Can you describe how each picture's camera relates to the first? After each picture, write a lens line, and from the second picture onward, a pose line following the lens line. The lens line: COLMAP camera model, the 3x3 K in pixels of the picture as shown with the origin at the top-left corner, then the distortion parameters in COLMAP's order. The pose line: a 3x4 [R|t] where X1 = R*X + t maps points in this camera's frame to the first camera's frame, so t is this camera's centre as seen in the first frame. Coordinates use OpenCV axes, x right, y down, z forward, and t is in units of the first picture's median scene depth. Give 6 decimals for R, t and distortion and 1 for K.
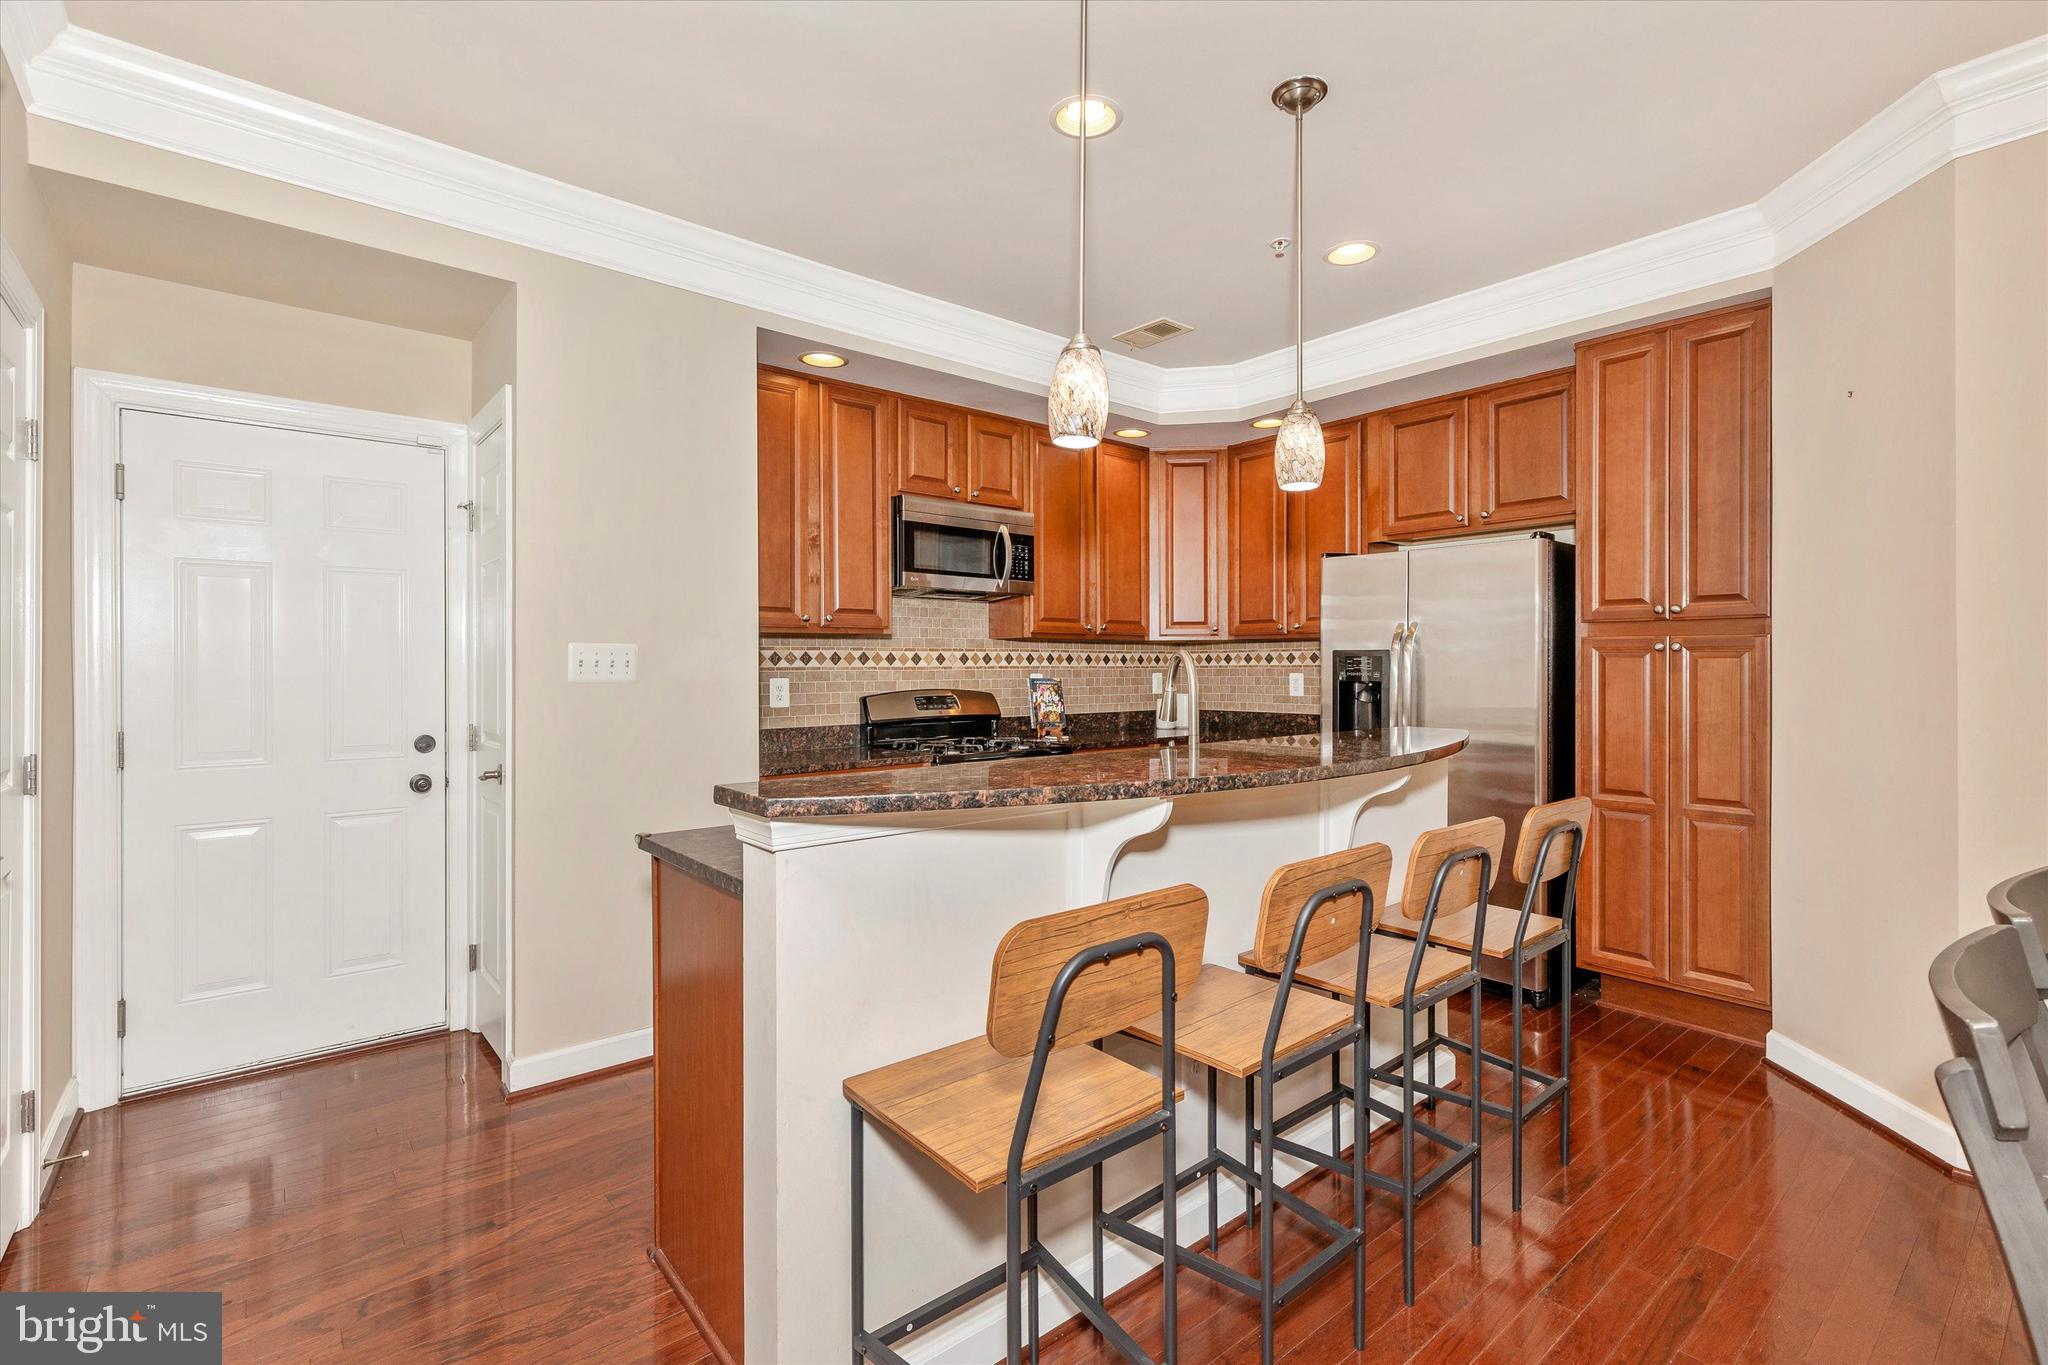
lens RADIAL K [[919.3, 0, 1028.8], [0, 919.3, 673.3], [0, 0, 1]] dist [0.001279, -0.000670]
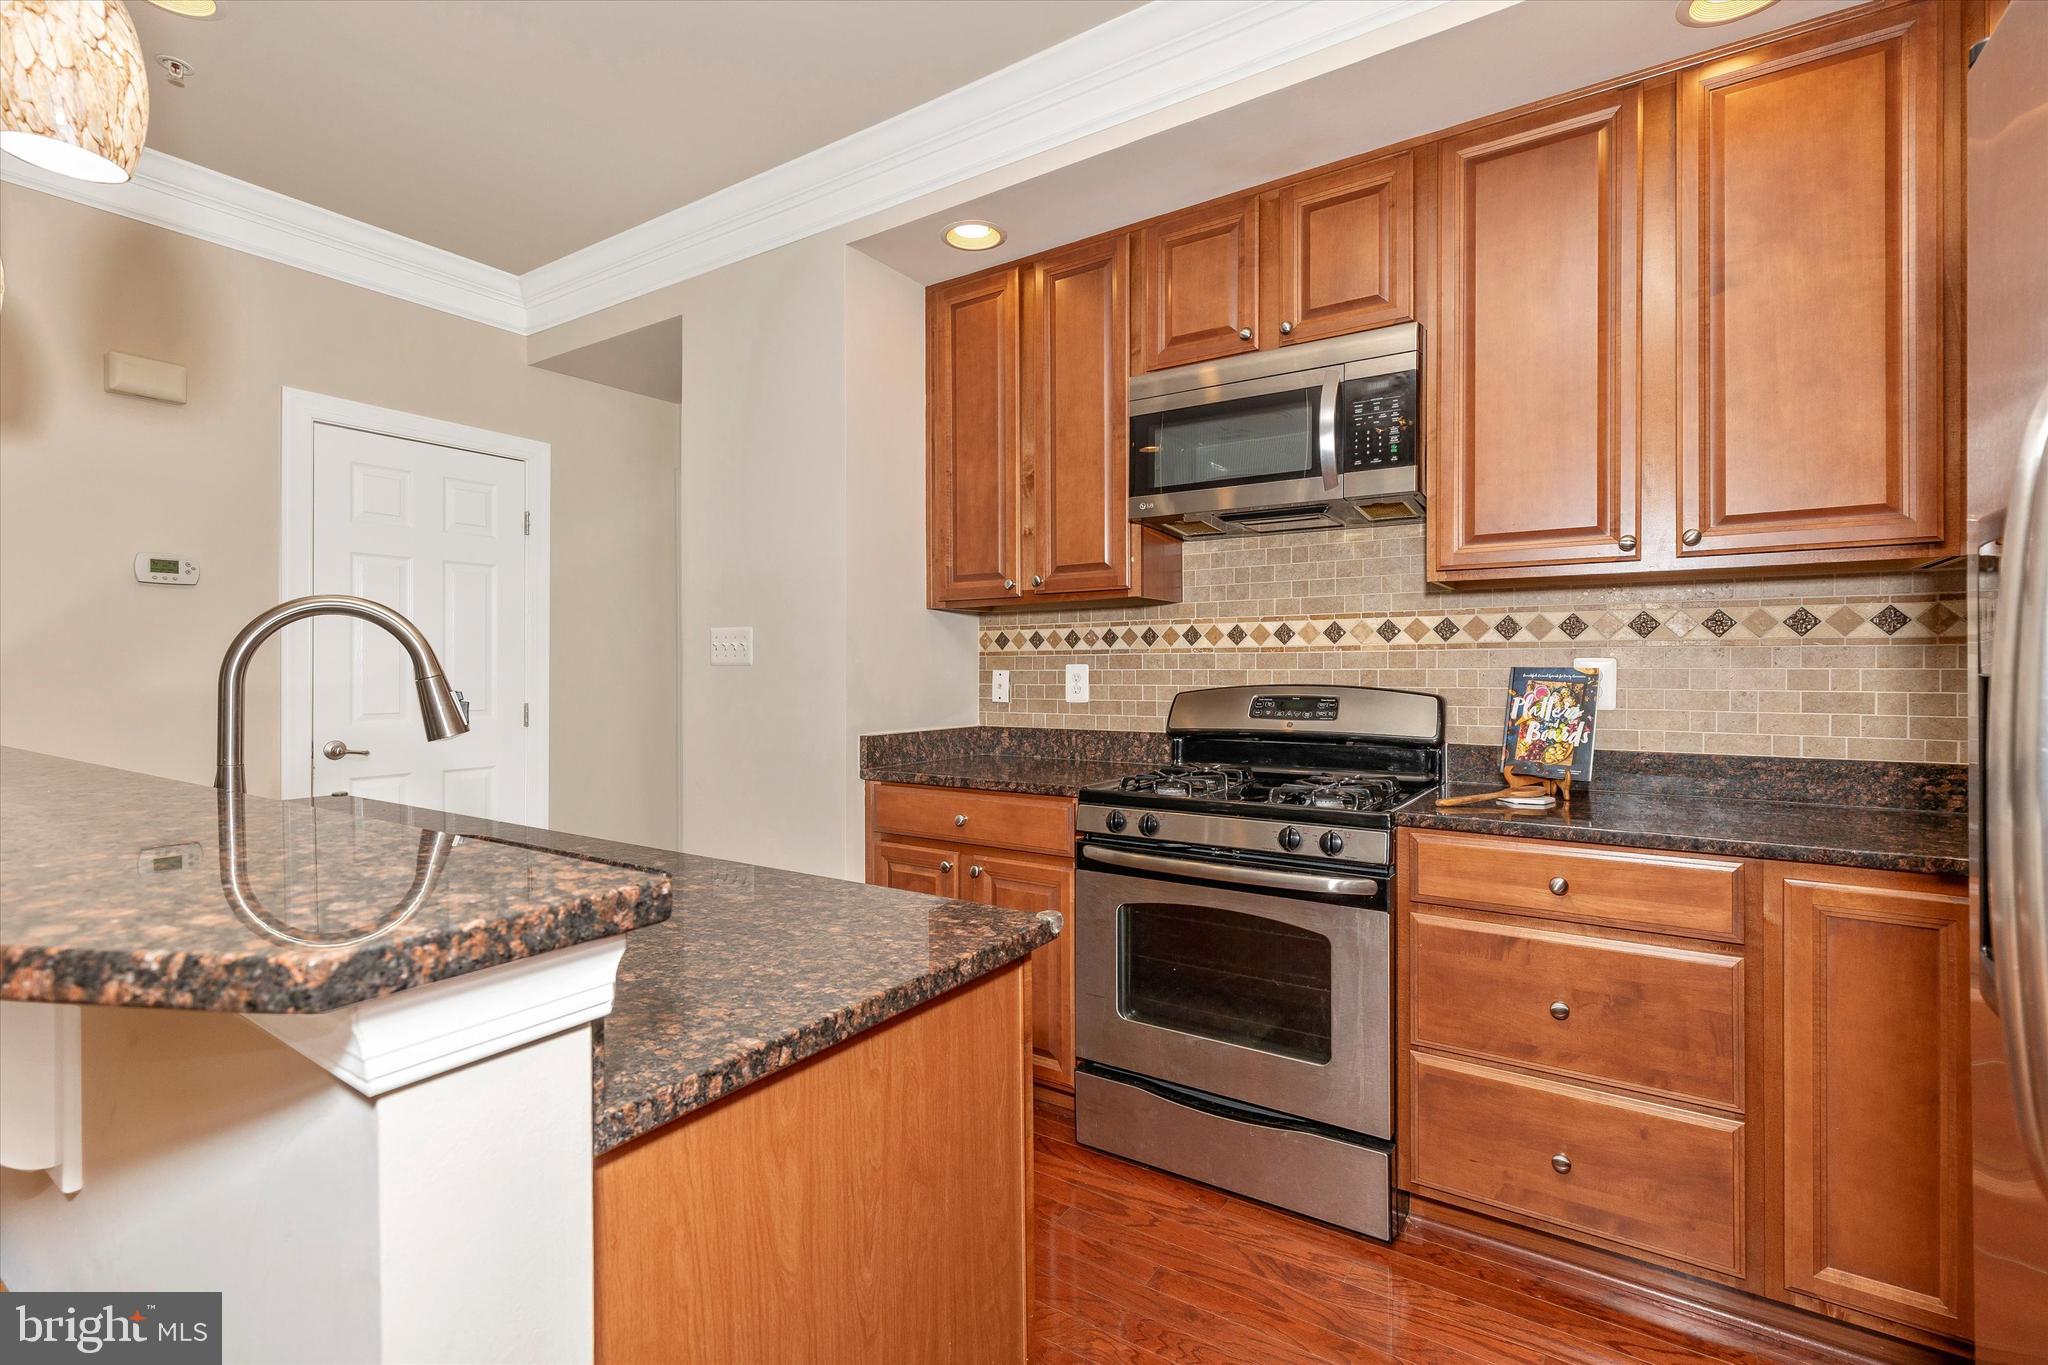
lens RADIAL K [[919.3, 0, 1028.8], [0, 919.3, 673.3], [0, 0, 1]] dist [0.001279, -0.000670]
pose [[0.282296, 0.009324, -0.959282, 0.452785], [-0.003782, 0.999956, 0.008607, 0.006325], [0.959320, 0.001198, 0.282319, 0.742844]]
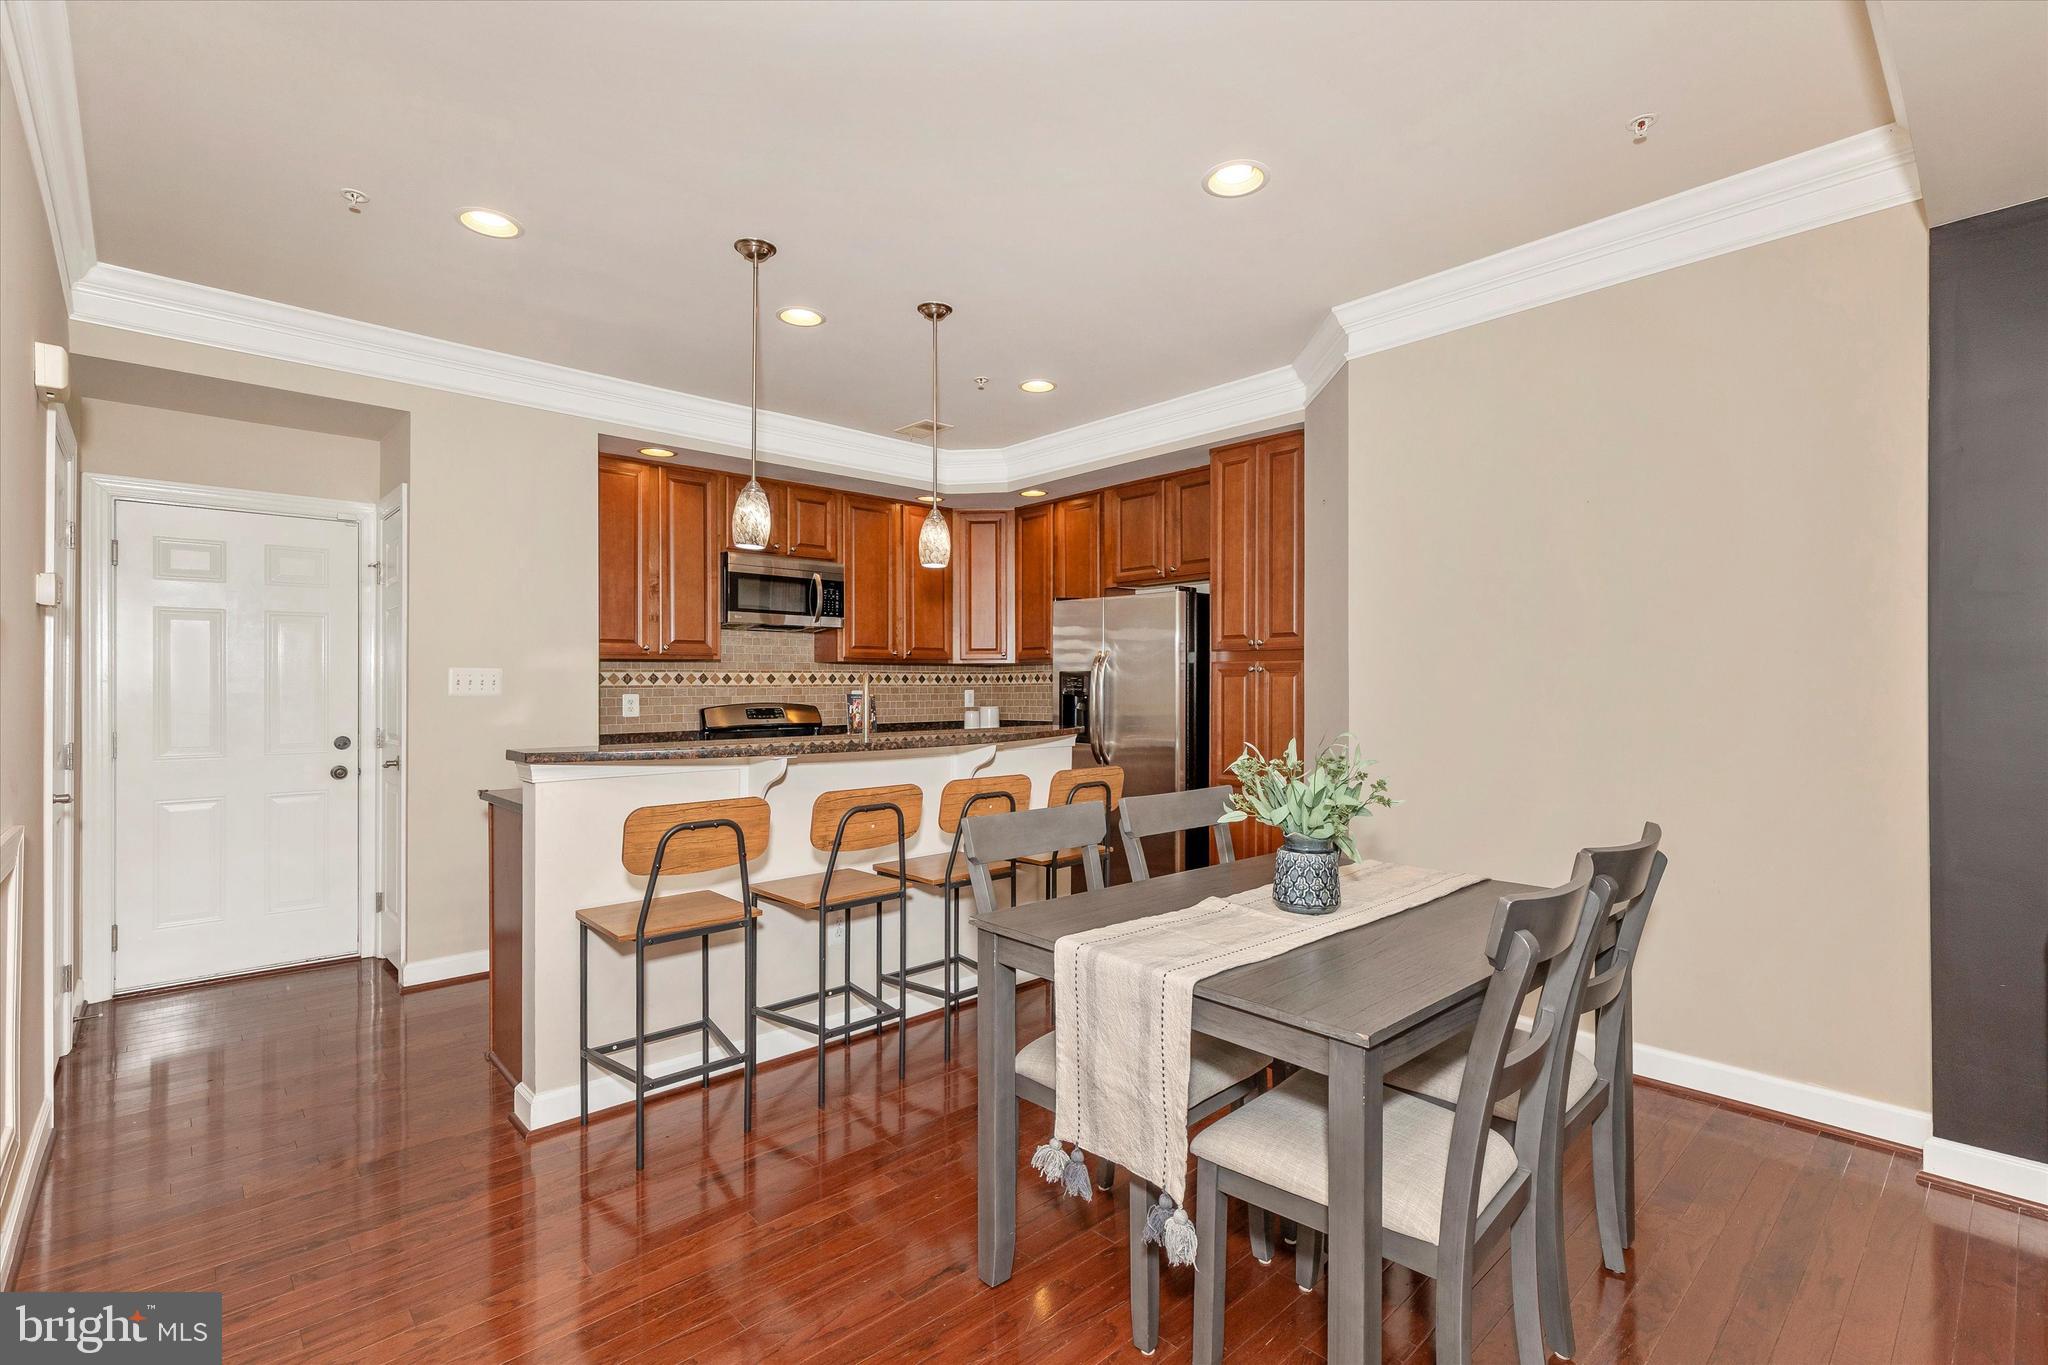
lens RADIAL K [[924.3, 0, 1027.9], [0, 924.3, 685.8], [0, 0, 1]] dist [0.001156, 0.000030]
pose [[0.998645, -0.002600, 0.051970, 0.213285], [0.003025, 0.999963, -0.008103, 0.005894], [-0.051947, 0.008249, 0.998616, -0.313599]]
